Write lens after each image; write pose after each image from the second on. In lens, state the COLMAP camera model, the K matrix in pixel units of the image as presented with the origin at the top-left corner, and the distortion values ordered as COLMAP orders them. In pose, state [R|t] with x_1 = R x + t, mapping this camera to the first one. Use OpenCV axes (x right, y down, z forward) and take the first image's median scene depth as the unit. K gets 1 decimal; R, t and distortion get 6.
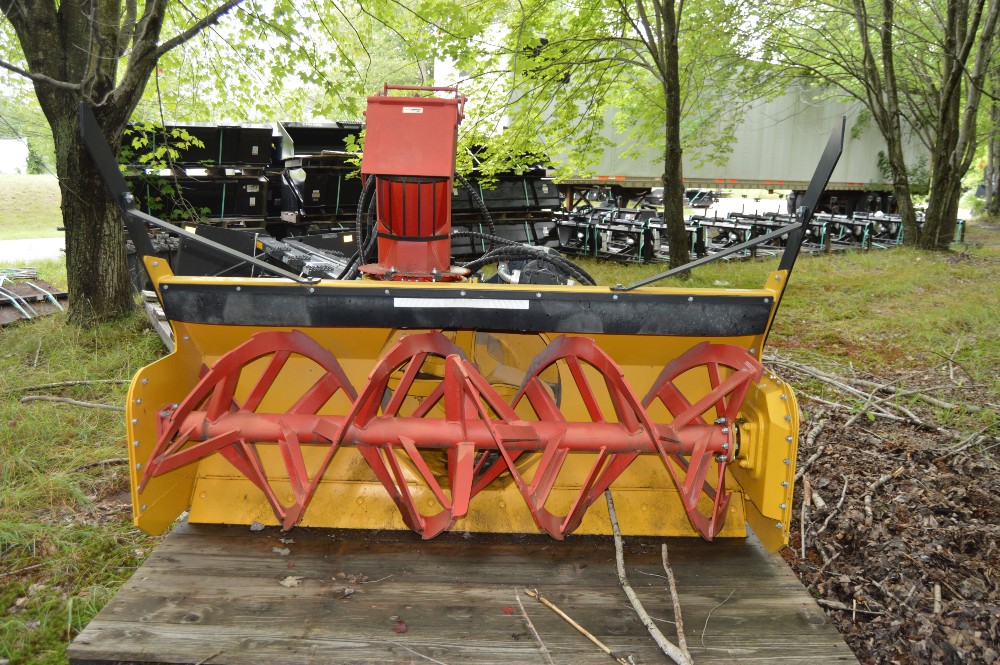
lens RADIAL K [[843.4, 0, 500.0], [0, 843.4, 332.5], [0, 0, 1]] dist [-0.078182, 0.003582]
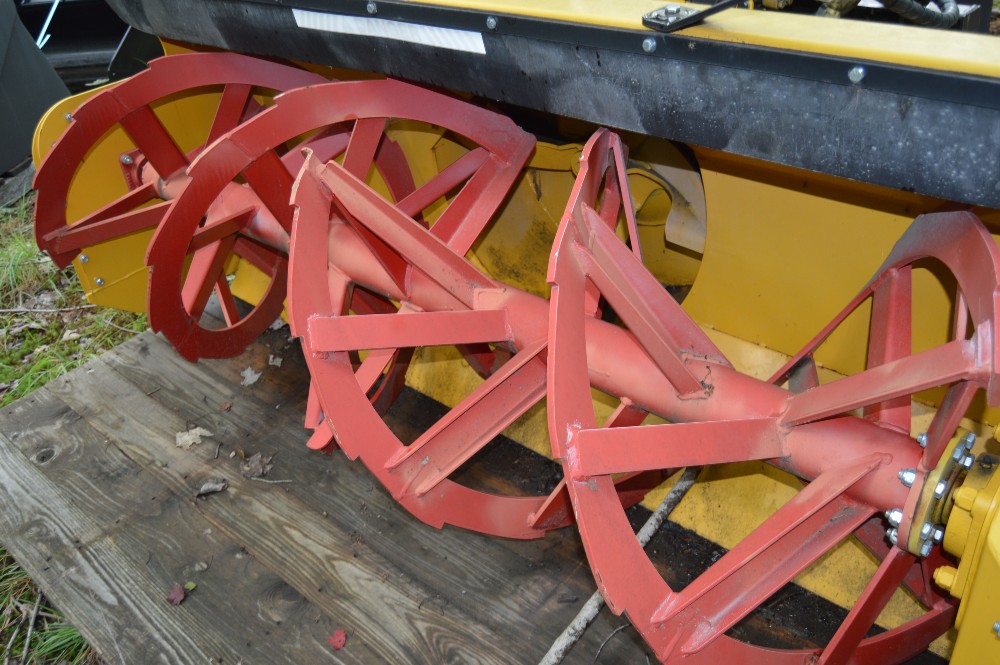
lens RADIAL K [[883.7, 0, 500.0], [0, 883.7, 332.5], [0, 0, 1]] dist [-0.074858, 0.003573]
pose [[0.744649, 0.282900, -0.604538, 0.157851], [-0.009971, 0.910348, 0.413724, -0.037922], [0.667382, -0.302051, 0.680710, 0.307602]]
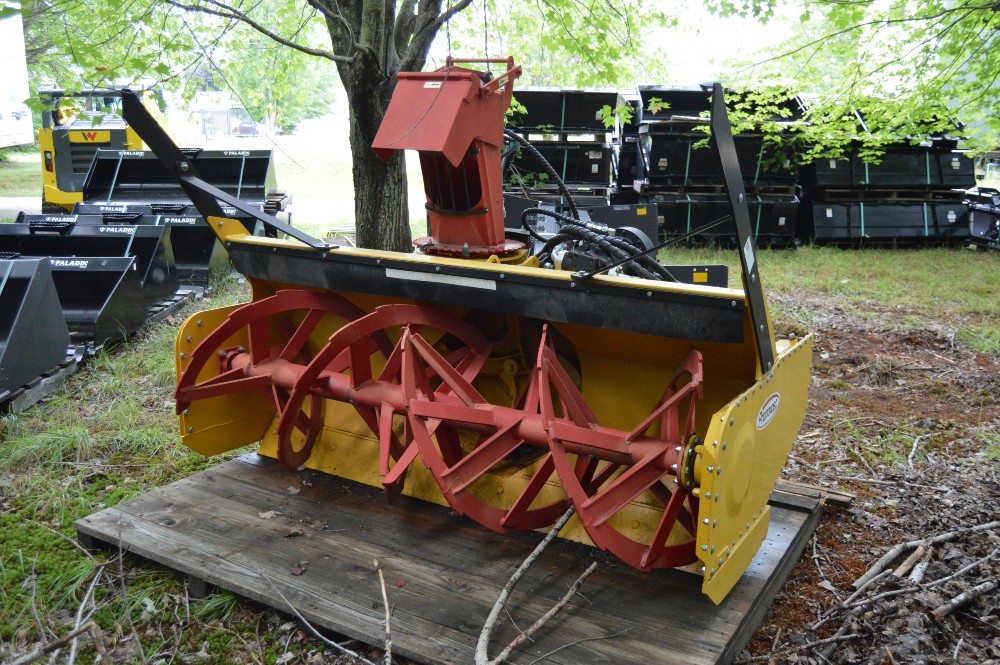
lens RADIAL K [[927.8, 0, 500.0], [0, 927.8, 332.5], [0, 0, 1]] dist [-0.114928, 0.146747]
pose [[0.861624, 0.108257, -0.495867, 0.262929], [-0.097738, 0.994092, 0.047200, -0.013865], [0.498048, 0.007797, 0.867115, 0.037971]]
